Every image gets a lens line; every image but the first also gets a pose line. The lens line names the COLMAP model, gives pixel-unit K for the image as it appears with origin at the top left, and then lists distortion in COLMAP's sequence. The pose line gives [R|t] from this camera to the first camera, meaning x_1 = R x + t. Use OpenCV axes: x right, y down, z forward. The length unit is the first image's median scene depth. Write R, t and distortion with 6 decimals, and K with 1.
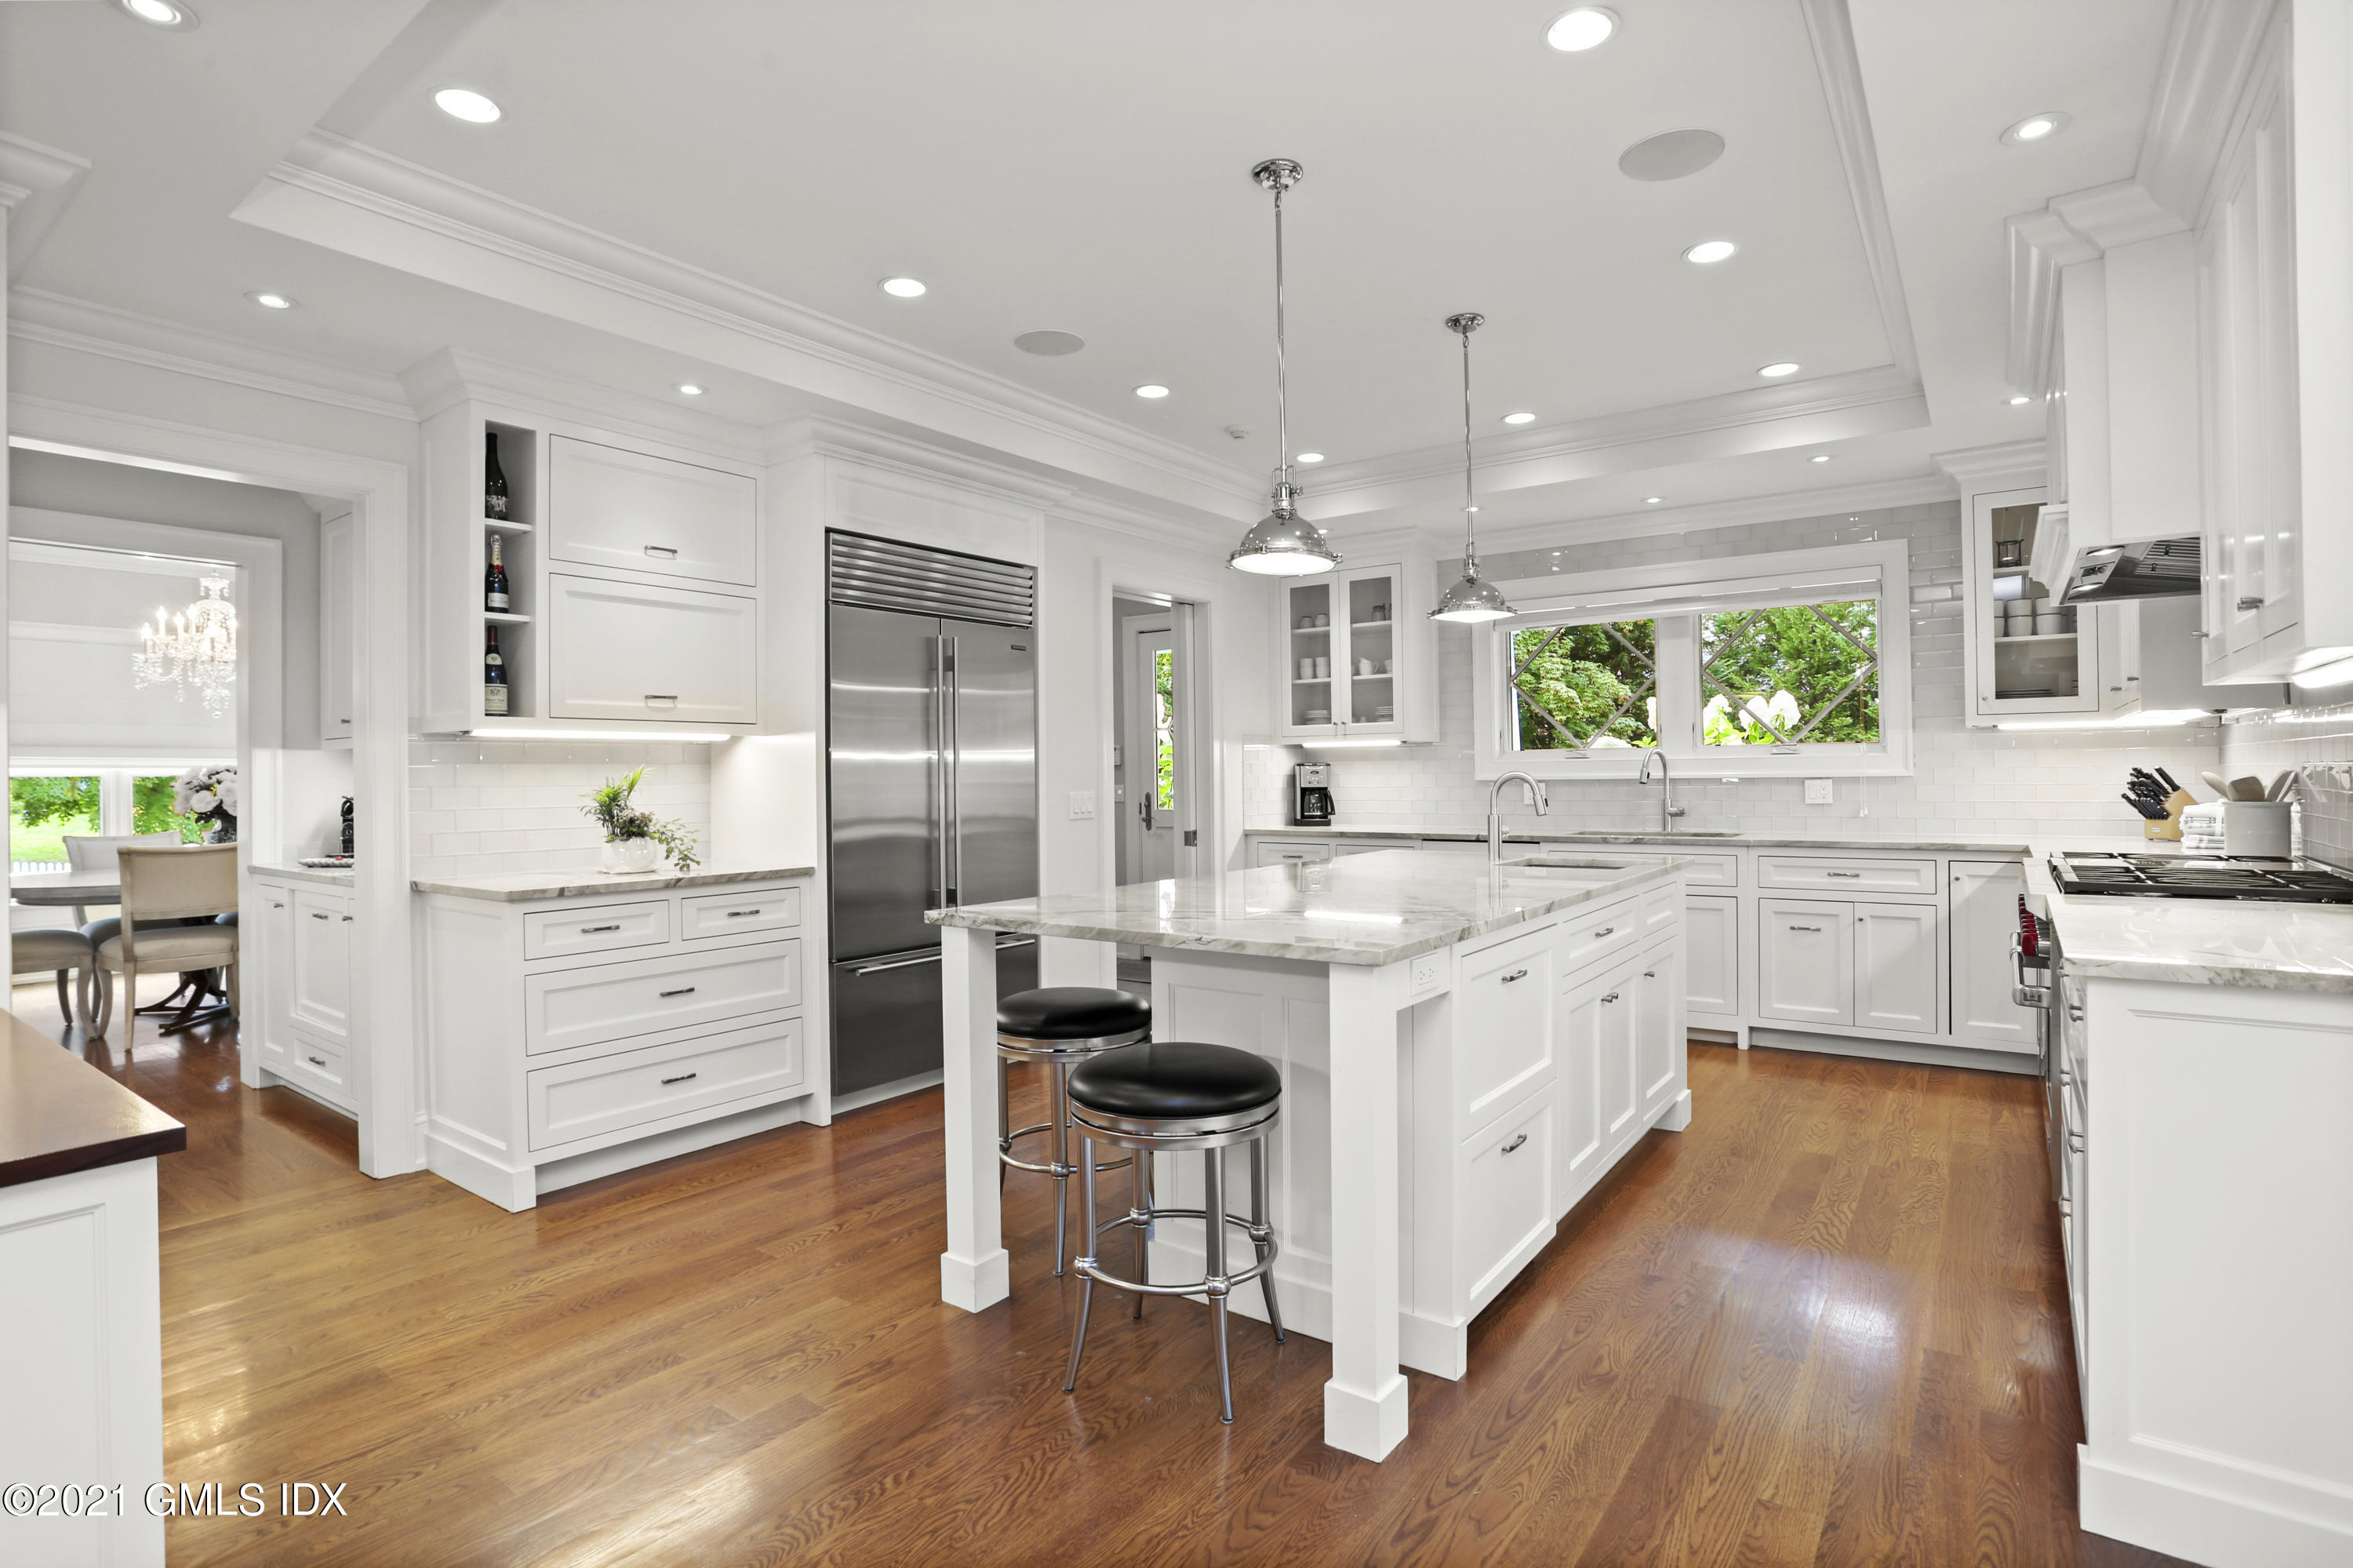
lens RADIAL K [[1152.9, 0, 1175.1], [0, 1152.9, 781.1], [0, 0, 1]] dist [-0.072174, 0.030523]
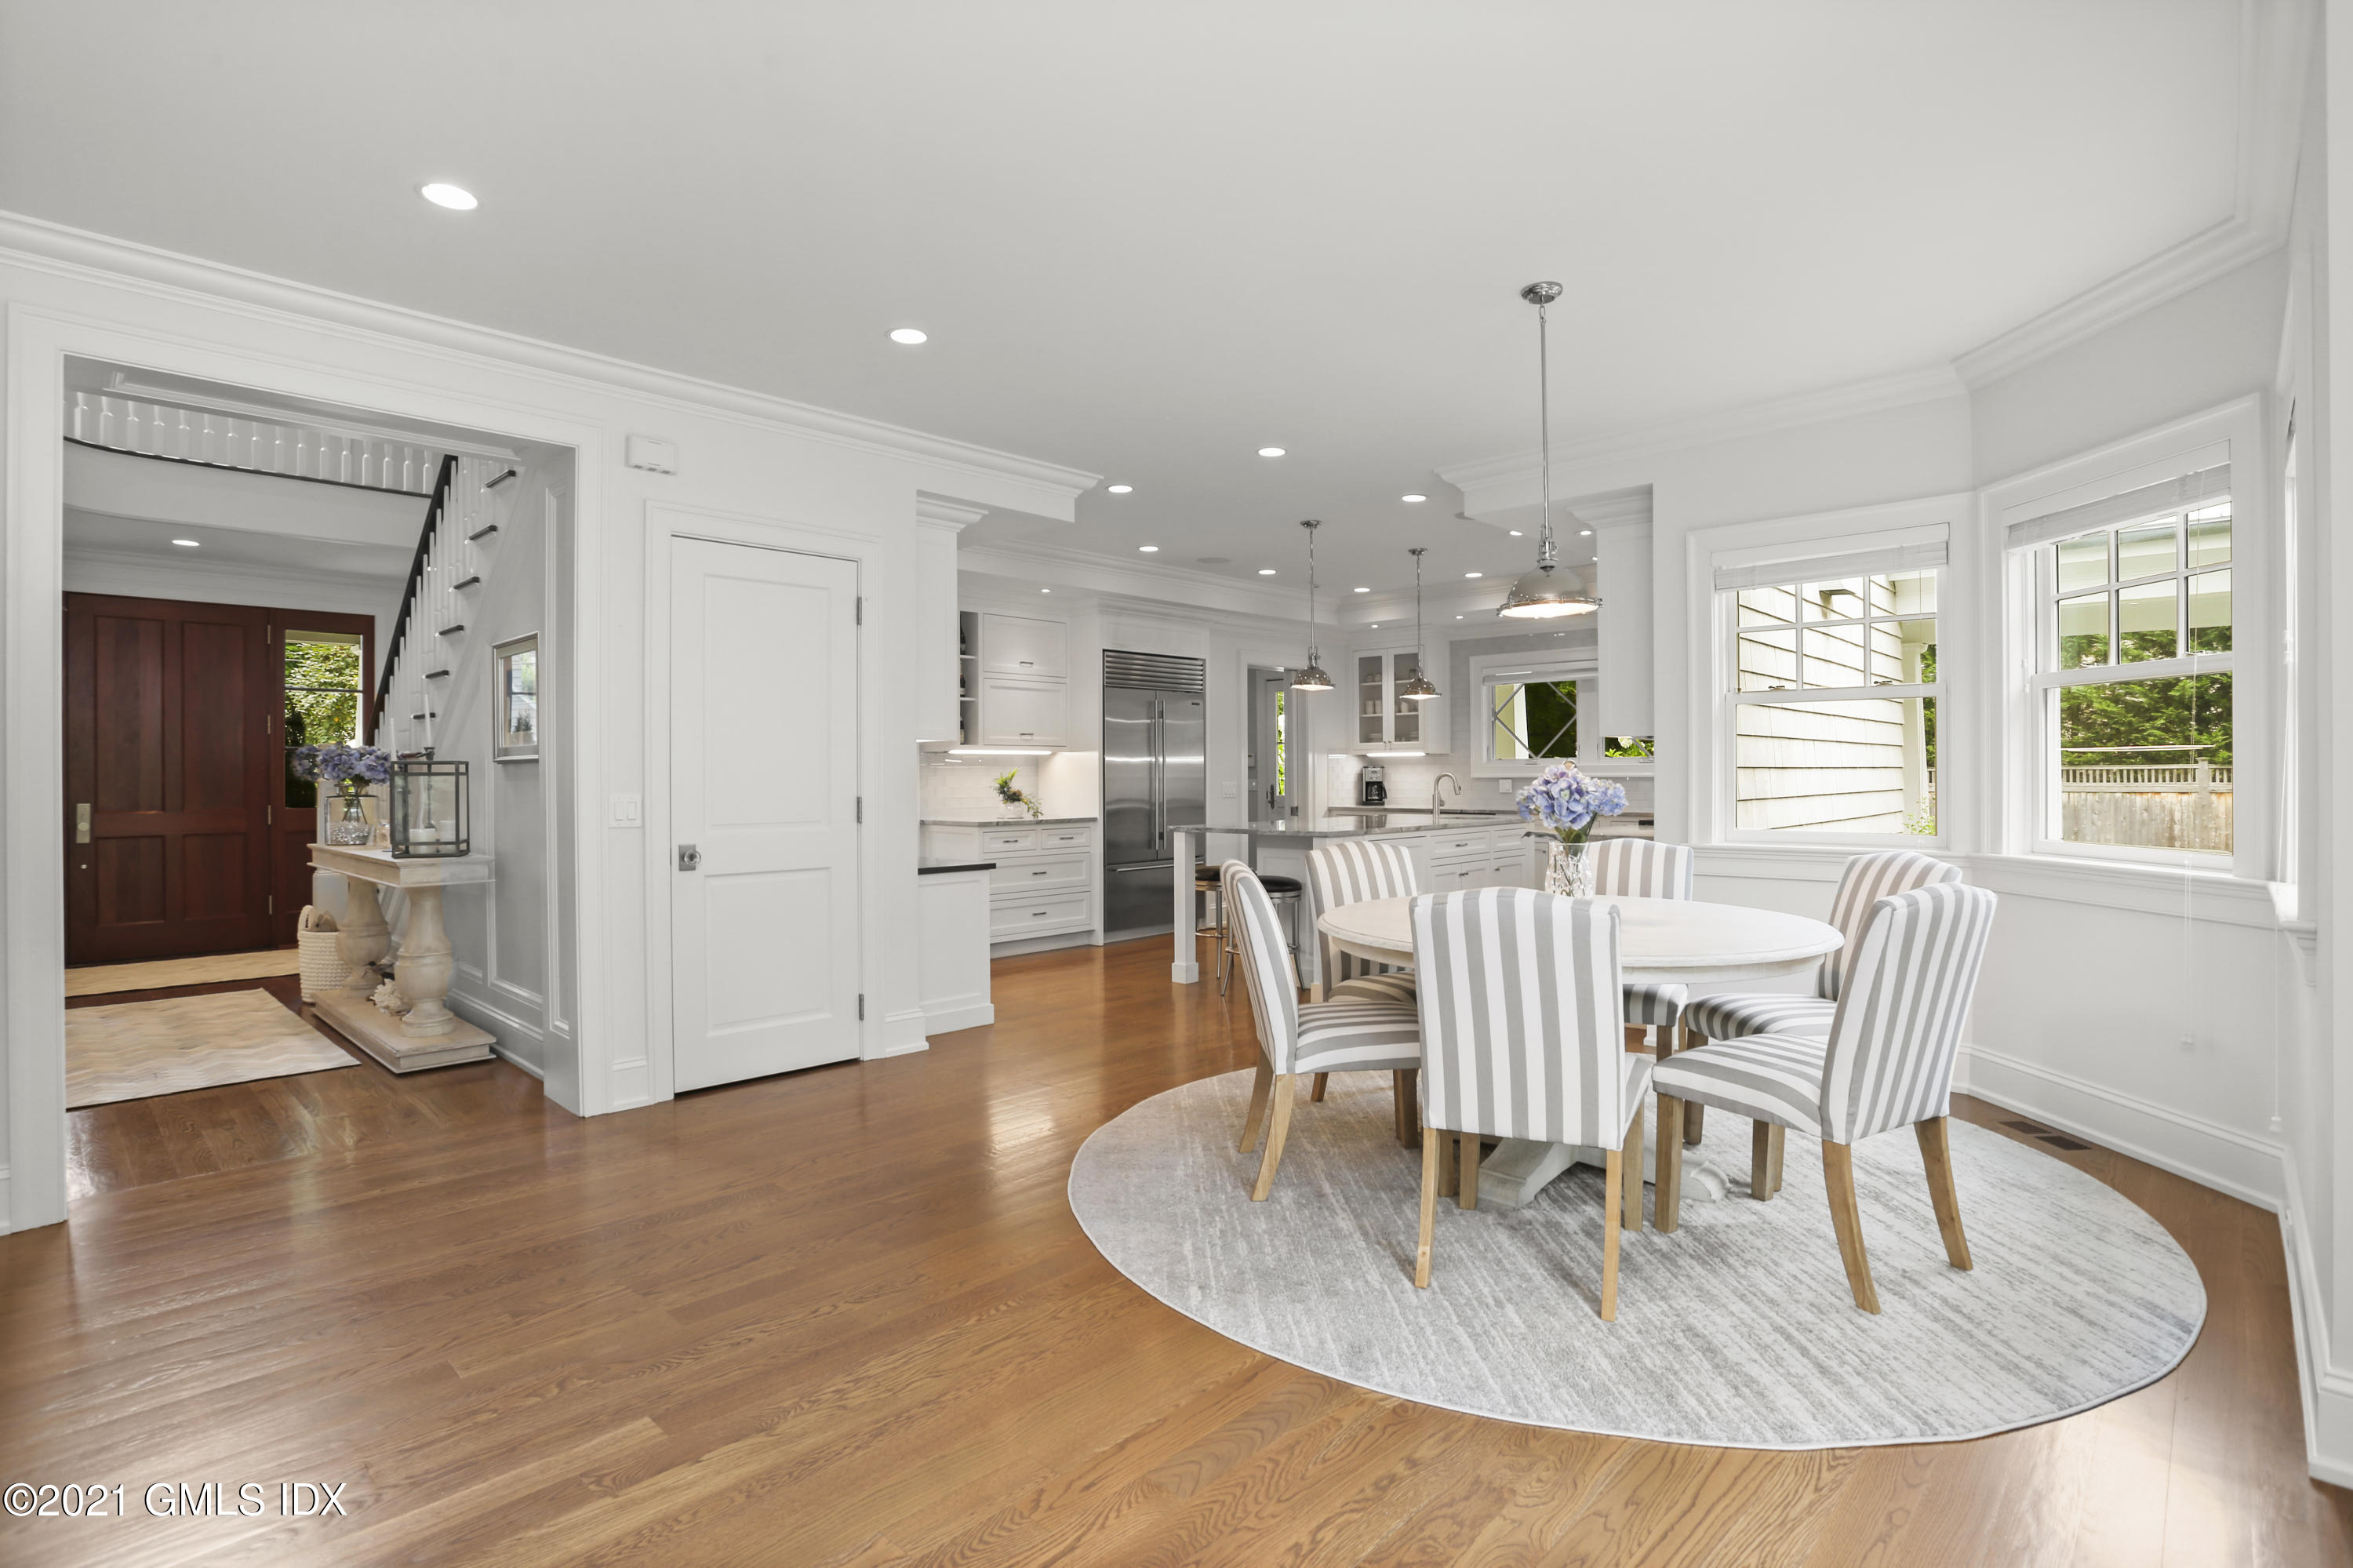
lens RADIAL K [[1152.9, 0, 1175.1], [0, 1152.9, 781.1], [0, 0, 1]] dist [-0.072174, 0.030523]
pose [[0.991965, 0.005912, -0.126371, 0.065137], [-0.005829, 0.999982, 0.001030, 0.006540], [0.126375, -0.000285, 0.991983, -0.831899]]
